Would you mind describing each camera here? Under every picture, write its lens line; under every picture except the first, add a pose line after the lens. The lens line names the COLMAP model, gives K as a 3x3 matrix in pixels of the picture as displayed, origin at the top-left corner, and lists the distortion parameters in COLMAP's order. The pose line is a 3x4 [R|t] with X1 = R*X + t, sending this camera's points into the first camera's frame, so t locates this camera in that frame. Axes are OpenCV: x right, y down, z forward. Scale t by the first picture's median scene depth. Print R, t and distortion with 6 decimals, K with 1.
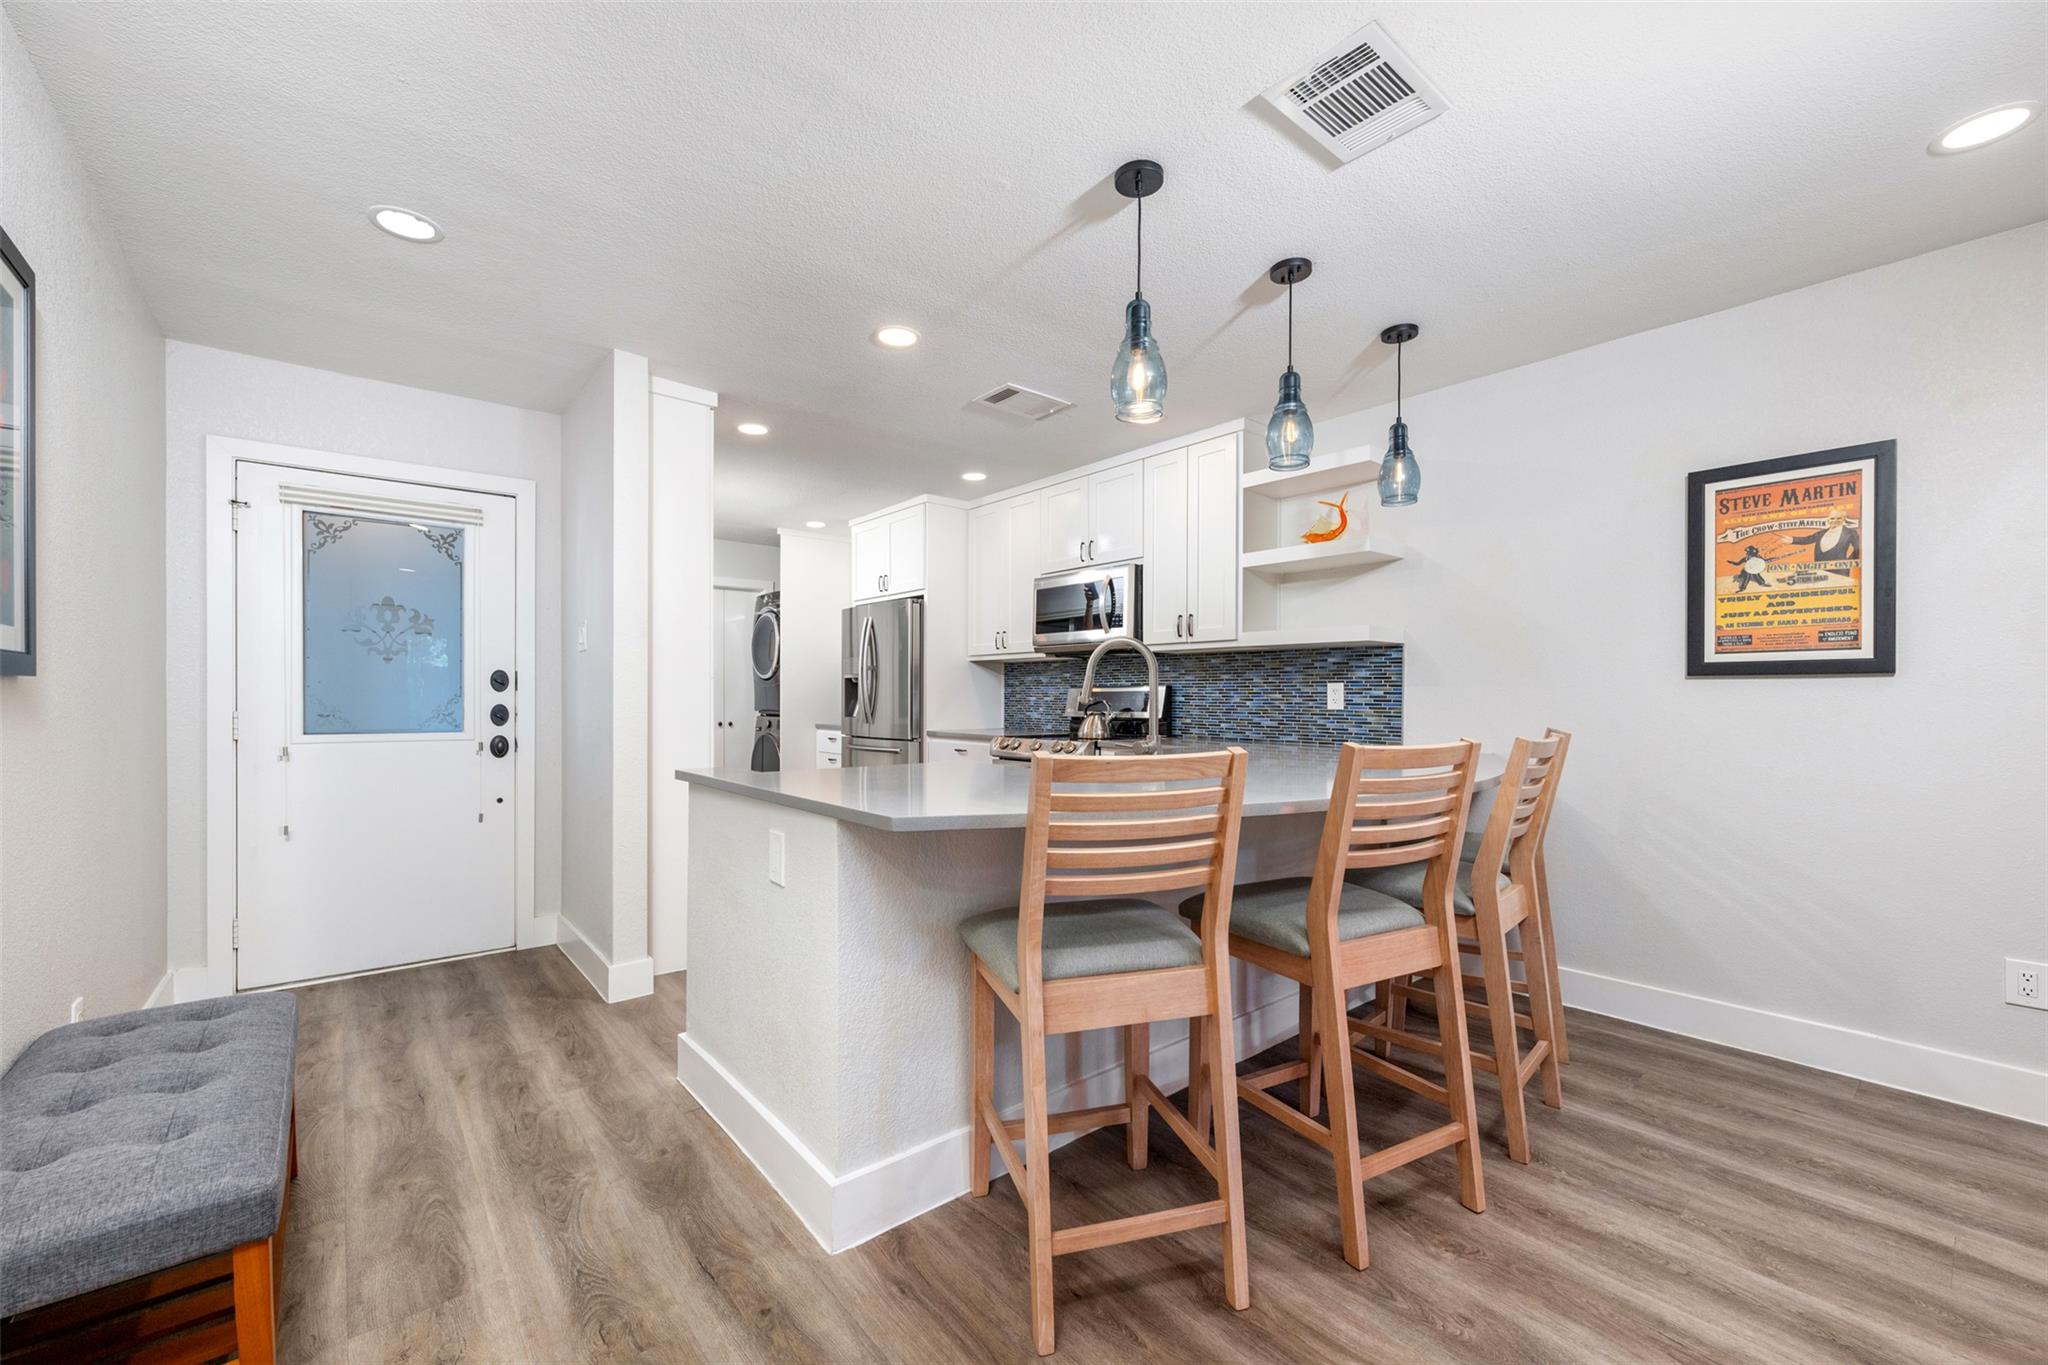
lens RADIAL K [[815.4, 0, 1022.6], [0, 815.4, 690.6], [0, 0, 1]] dist [0.000280, 0.000031]
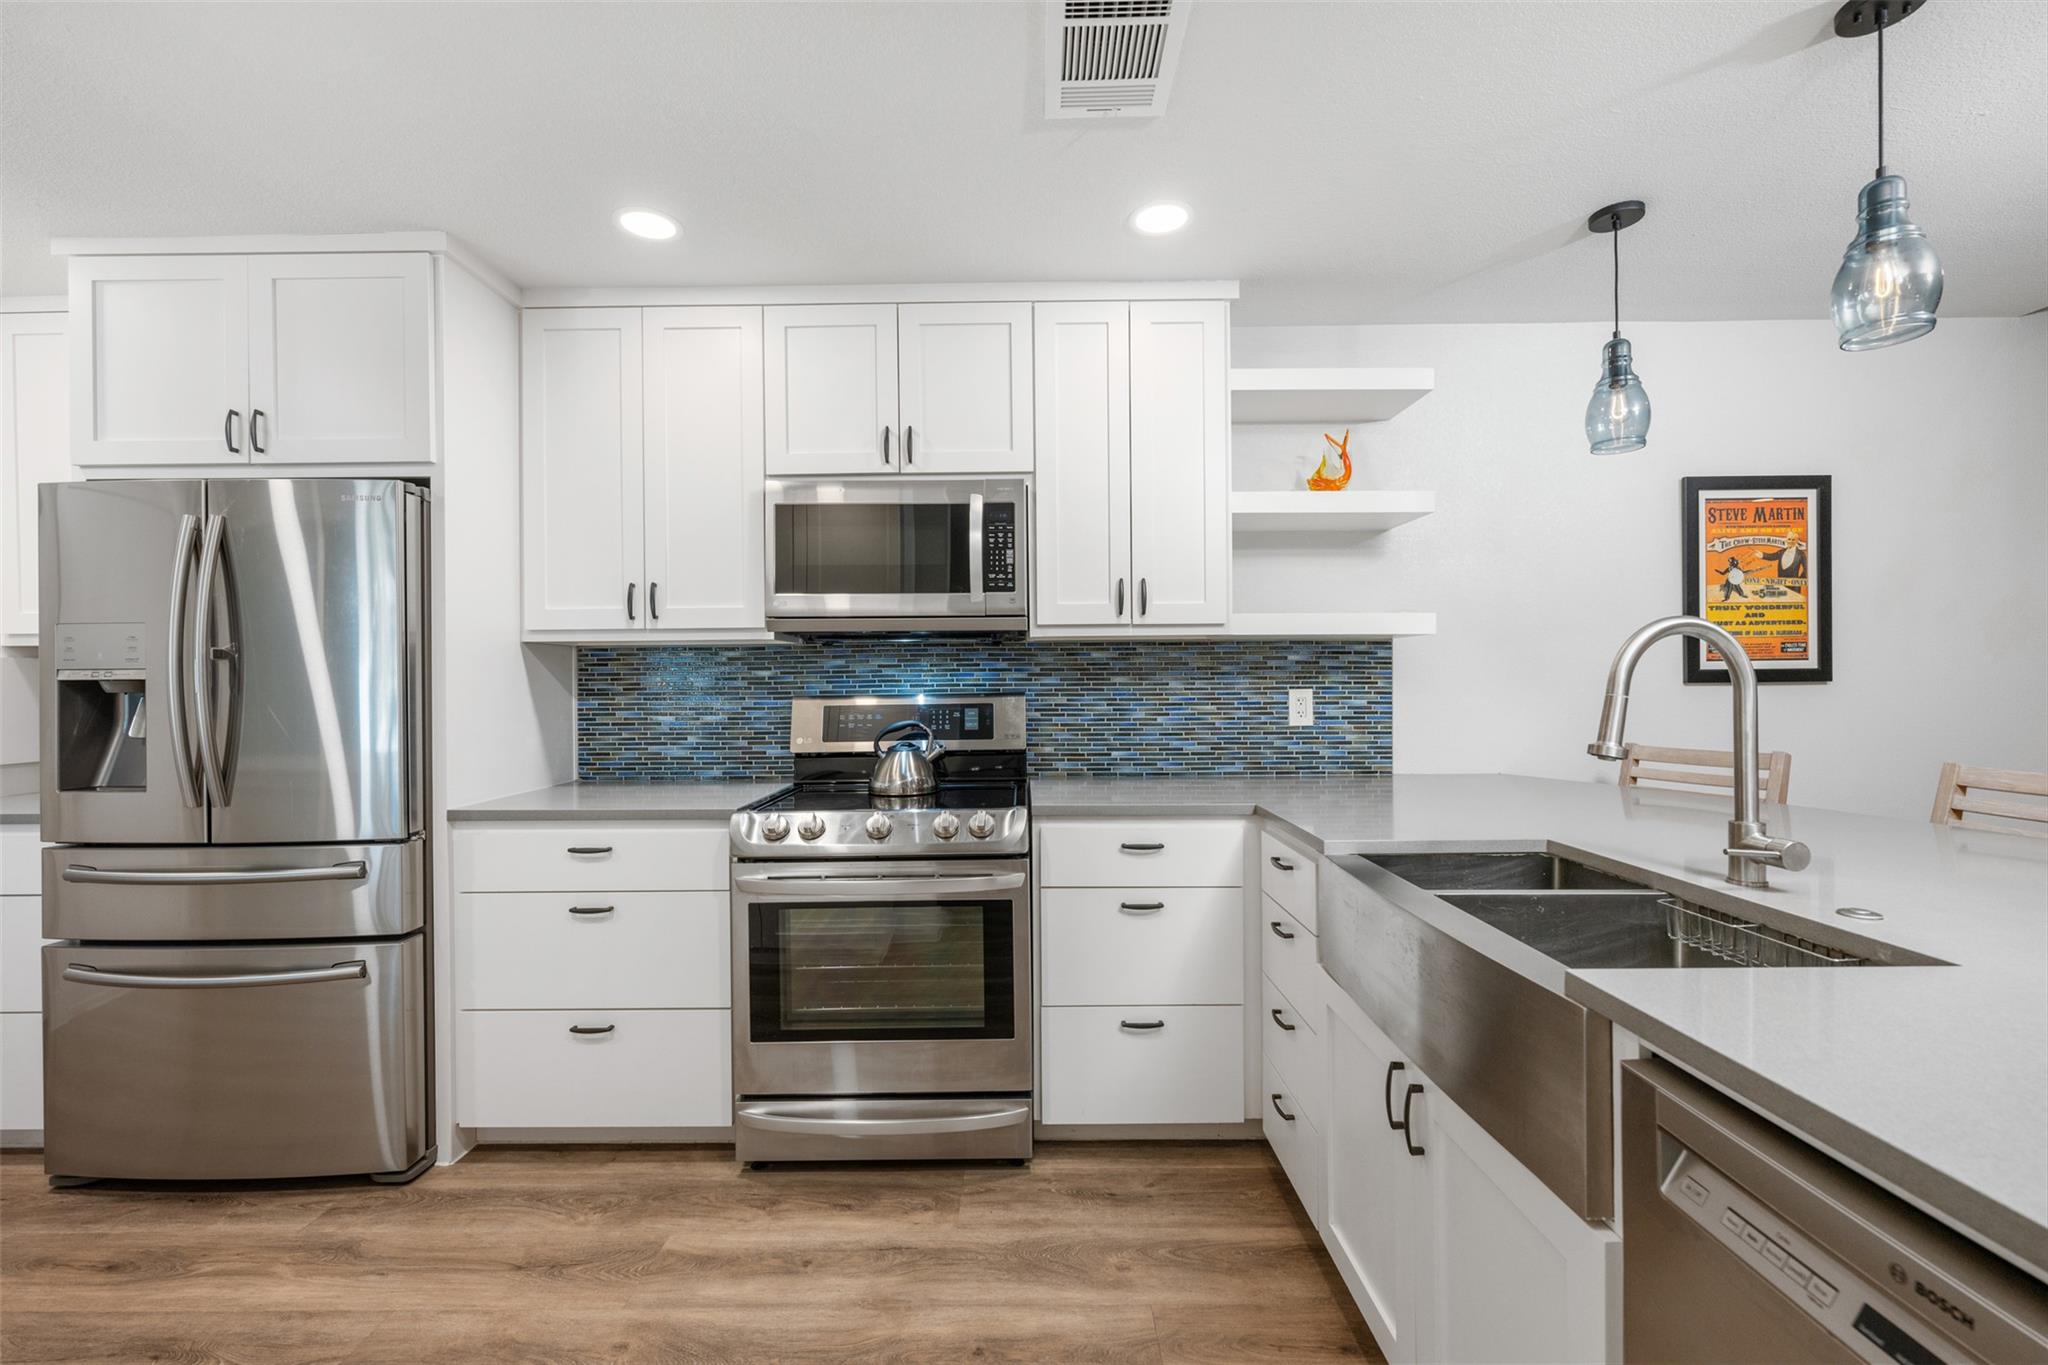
lens RADIAL K [[838.6, 0, 1024.0], [0, 838.6, 682.5], [0, 0, 1]] dist [-0.000609, -0.000015]
pose [[0.646292, -0.009729, 0.763028, -0.351814], [0.005618, 0.999952, 0.007991, -0.023143], [-0.763070, -0.000878, 0.646316, 0.710832]]
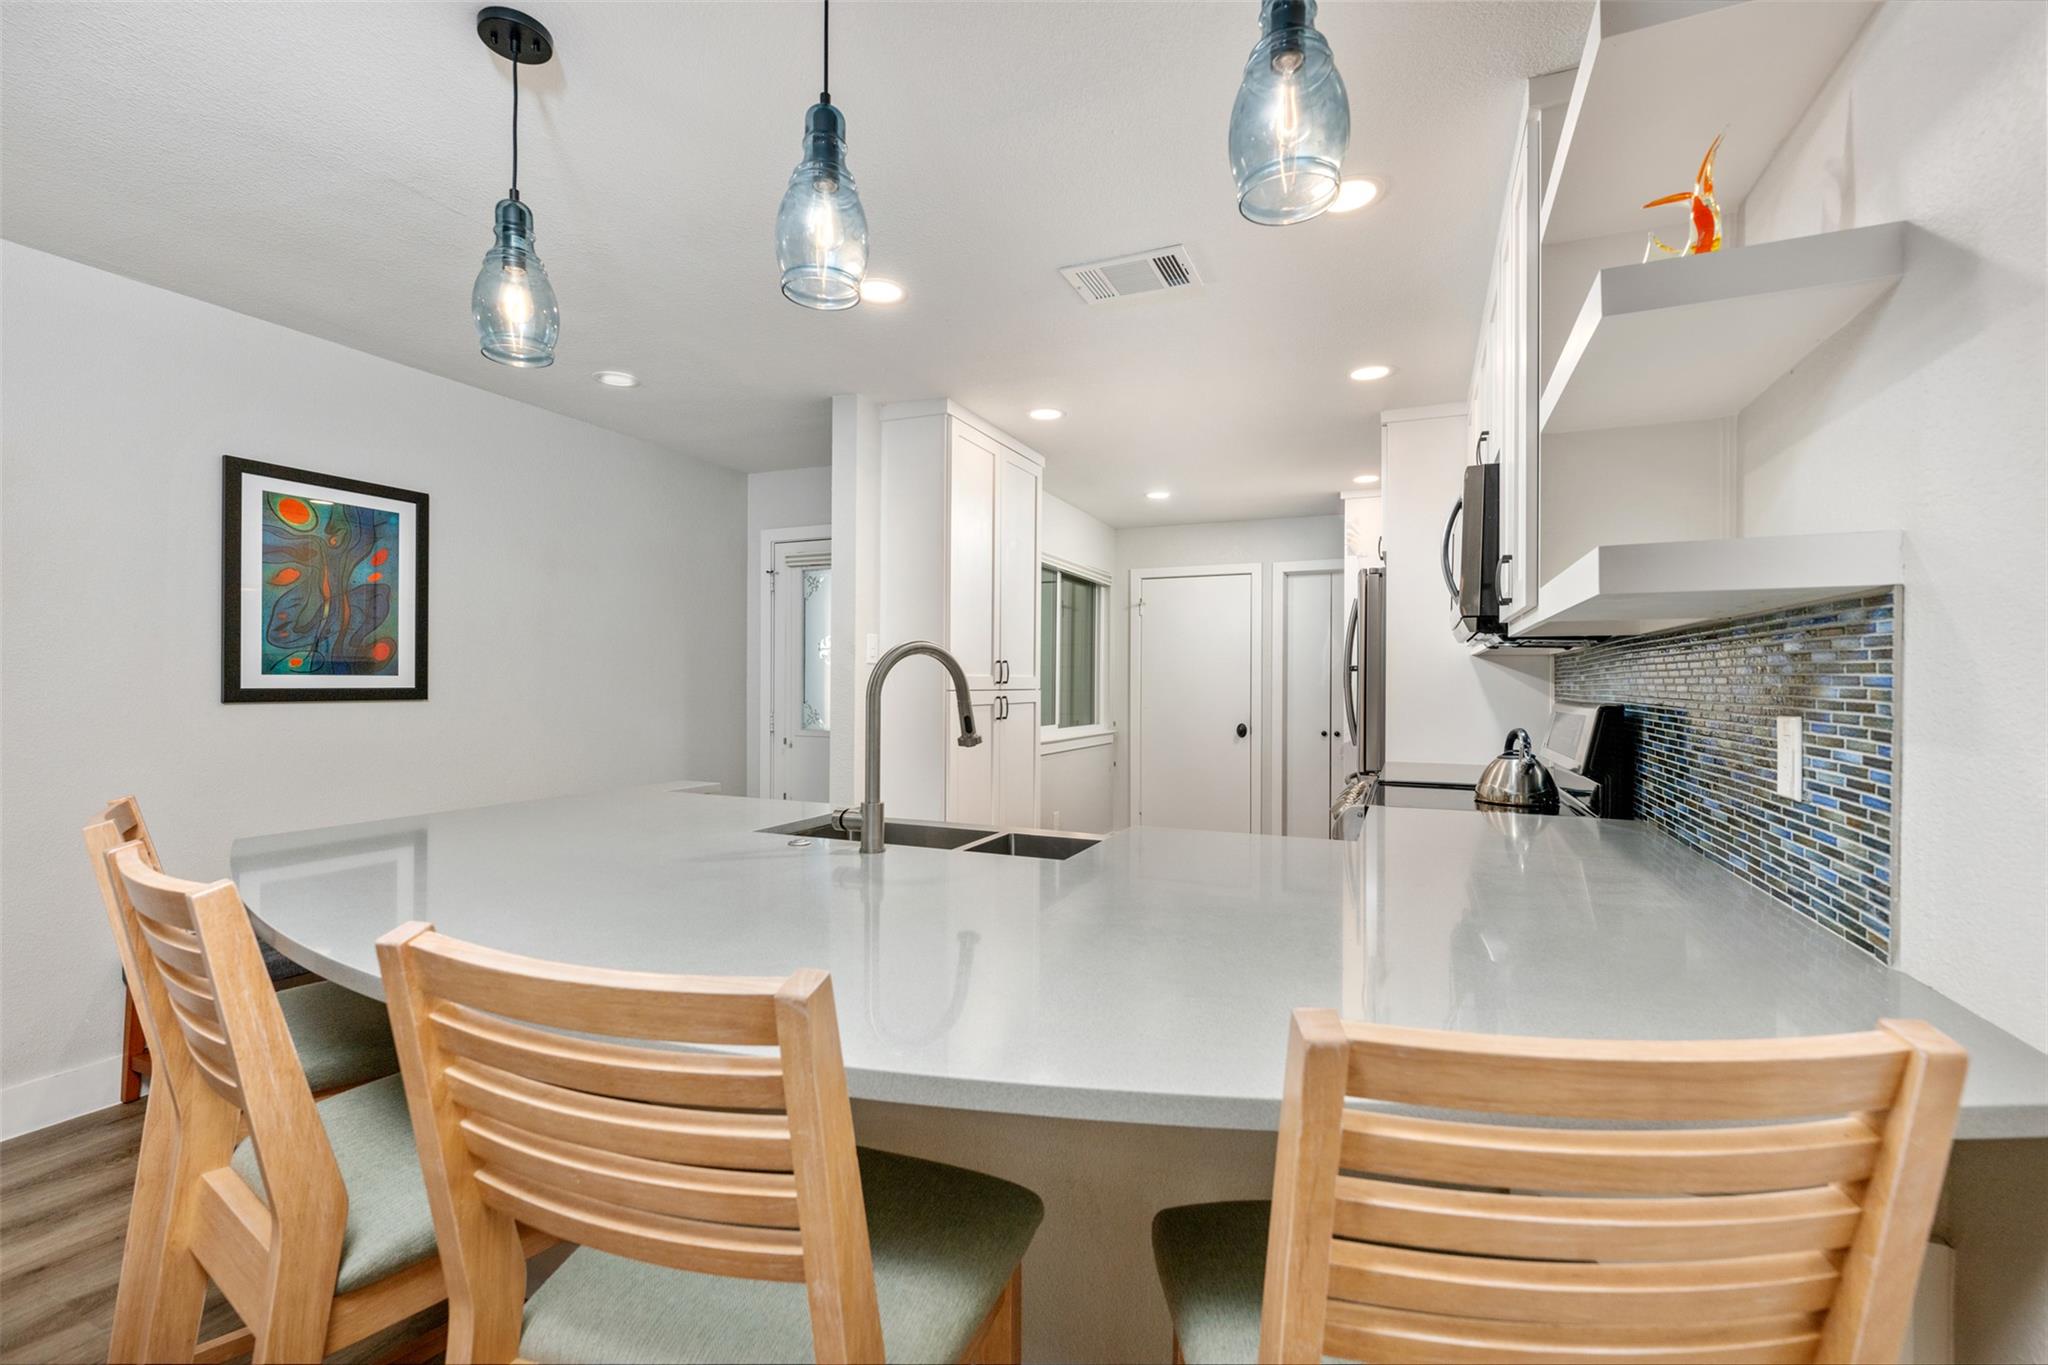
lens RADIAL K [[876.2, 0, 1017.8], [0, 876.2, 681.2], [0, 0, 1]] dist [-0.001431, -0.000229]
pose [[0.438958, -0.002090, -0.898505, 0.570354], [0.004322, 0.999991, -0.000215, -0.025399], [0.898497, -0.003789, 0.438963, 0.569446]]
